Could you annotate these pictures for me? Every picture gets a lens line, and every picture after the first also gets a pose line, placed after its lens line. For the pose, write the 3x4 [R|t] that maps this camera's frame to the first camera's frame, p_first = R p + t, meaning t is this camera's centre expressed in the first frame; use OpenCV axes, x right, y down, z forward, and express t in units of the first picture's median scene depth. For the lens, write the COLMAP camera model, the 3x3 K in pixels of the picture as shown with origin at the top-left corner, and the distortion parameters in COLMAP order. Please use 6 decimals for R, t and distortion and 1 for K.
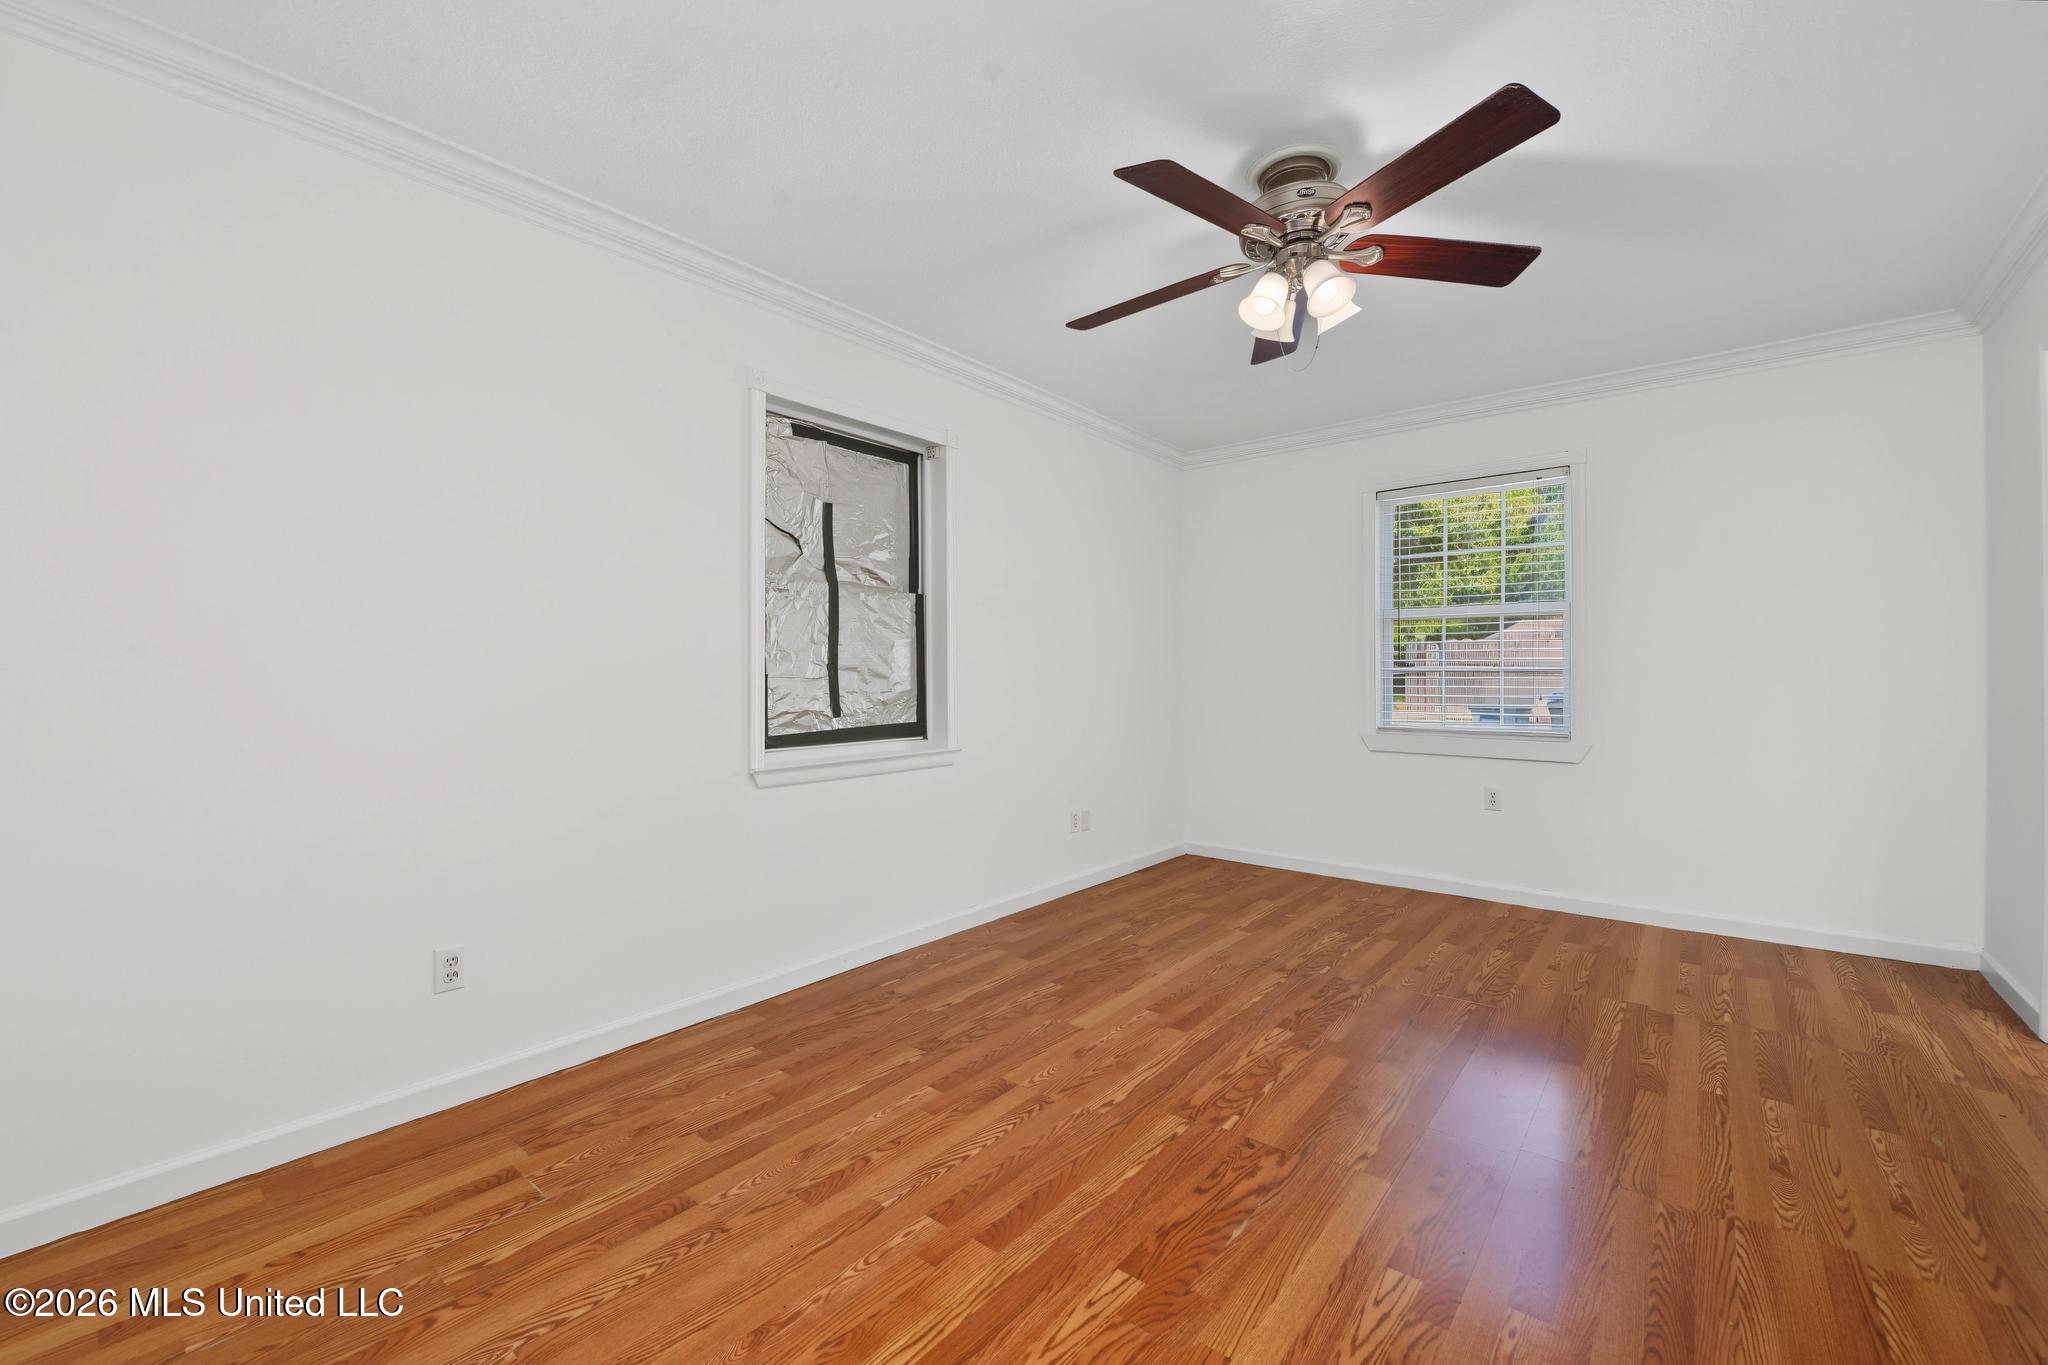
lens RADIAL K [[834.6, 0, 1023.7], [0, 834.6, 675.8], [0, 0, 1]] dist [-0.017393, -0.000047]
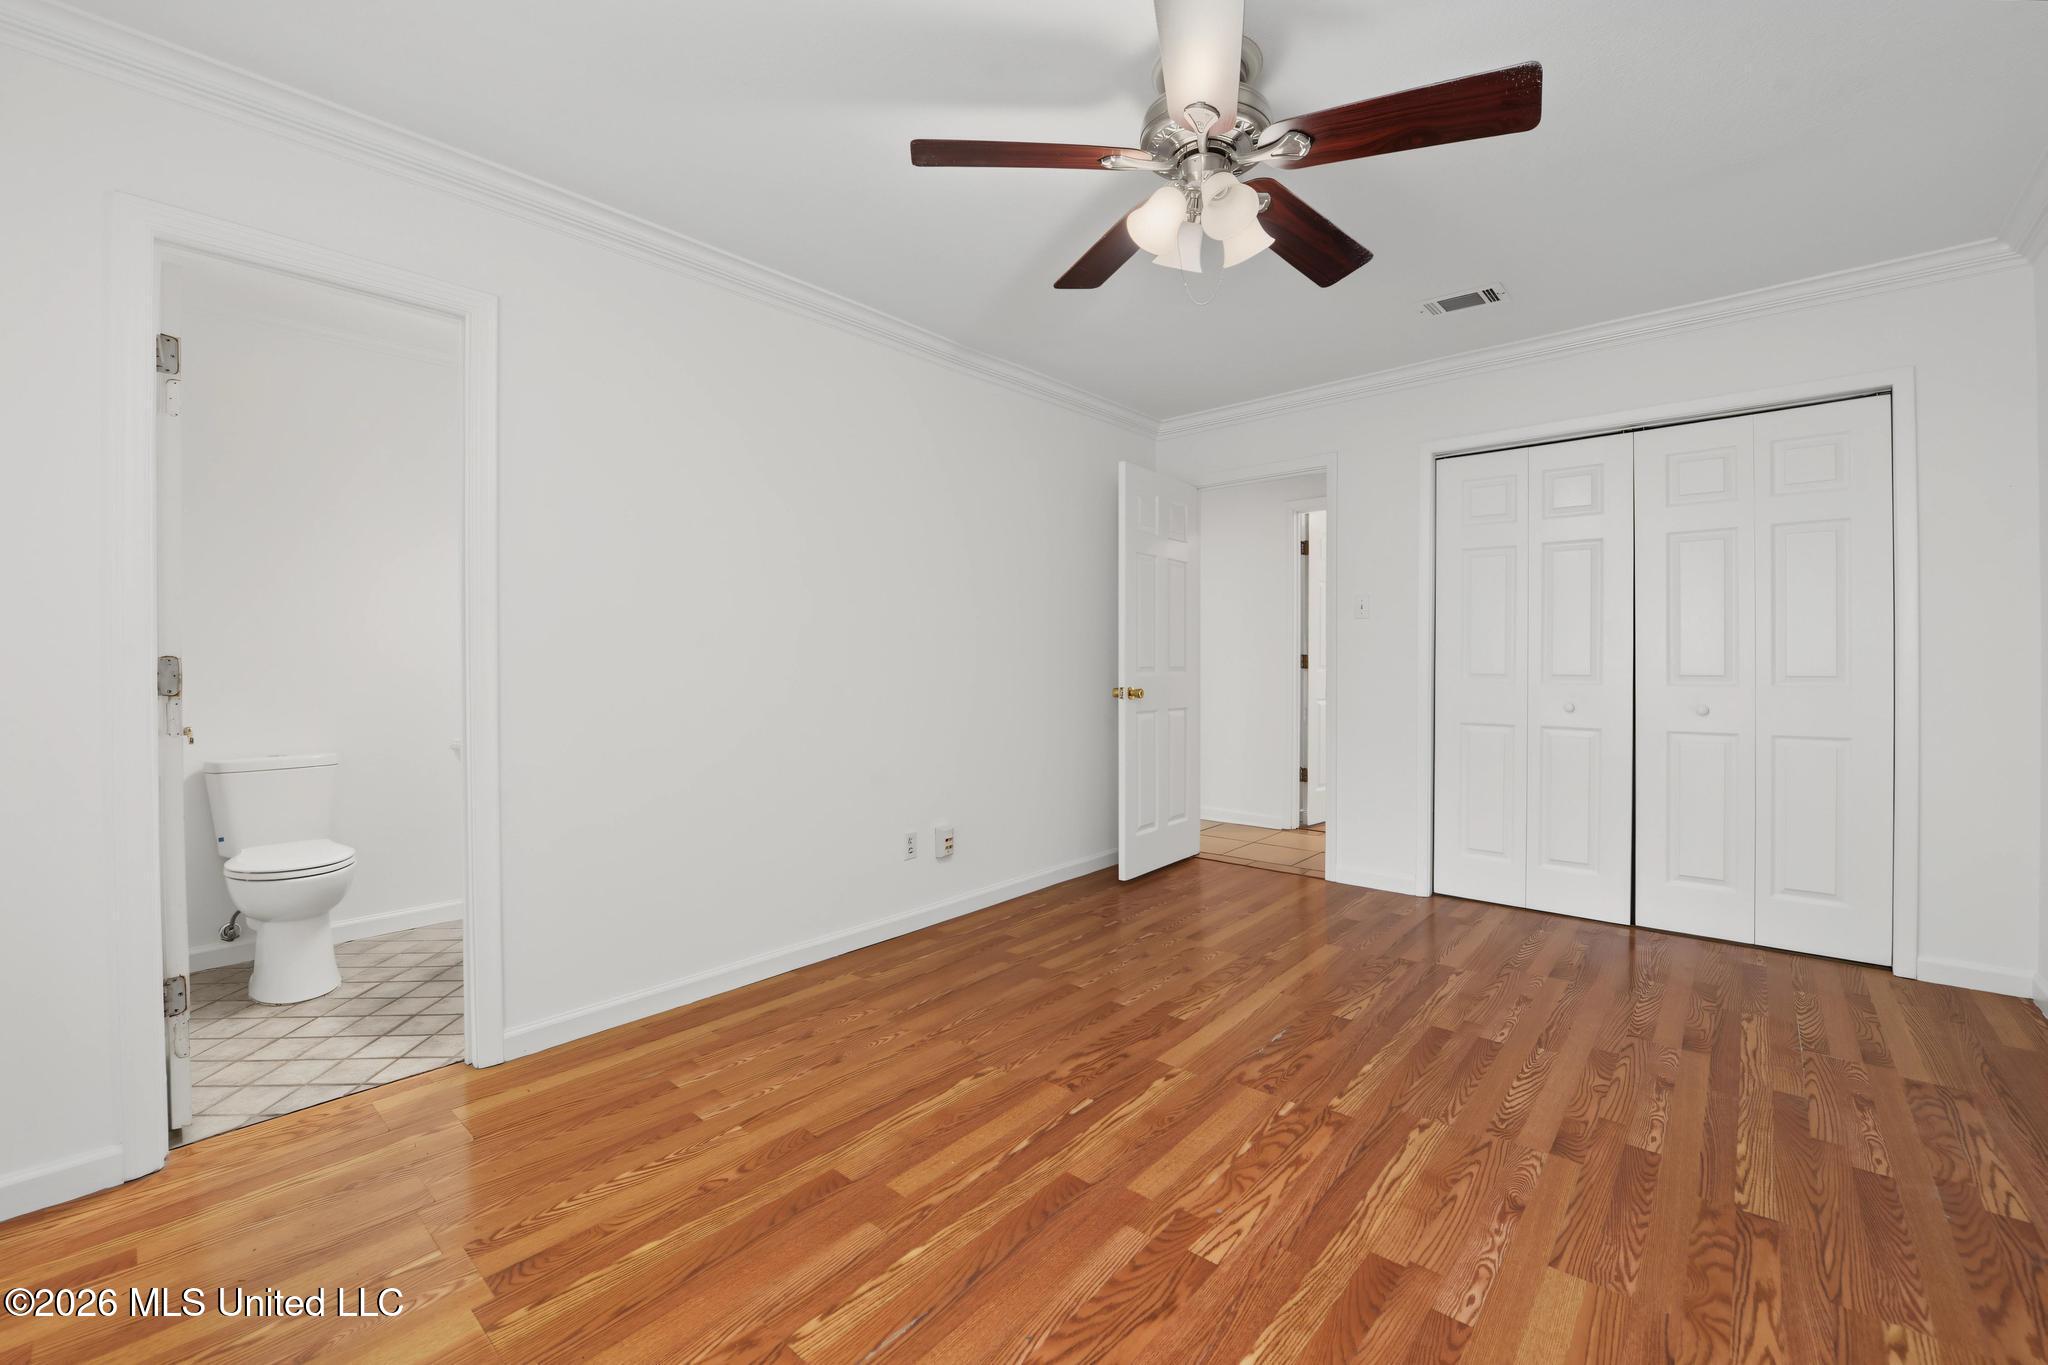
lens RADIAL K [[834.6, 0, 1023.2], [0, 834.6, 672.7], [0, 0, 1]] dist [-0.017393, -0.000047]
pose [[-0.999388, 0.008487, 0.033947, 0.504481], [0.009096, 0.999800, 0.017829, -0.004308], [-0.033789, 0.018127, -0.999265, 1.906187]]
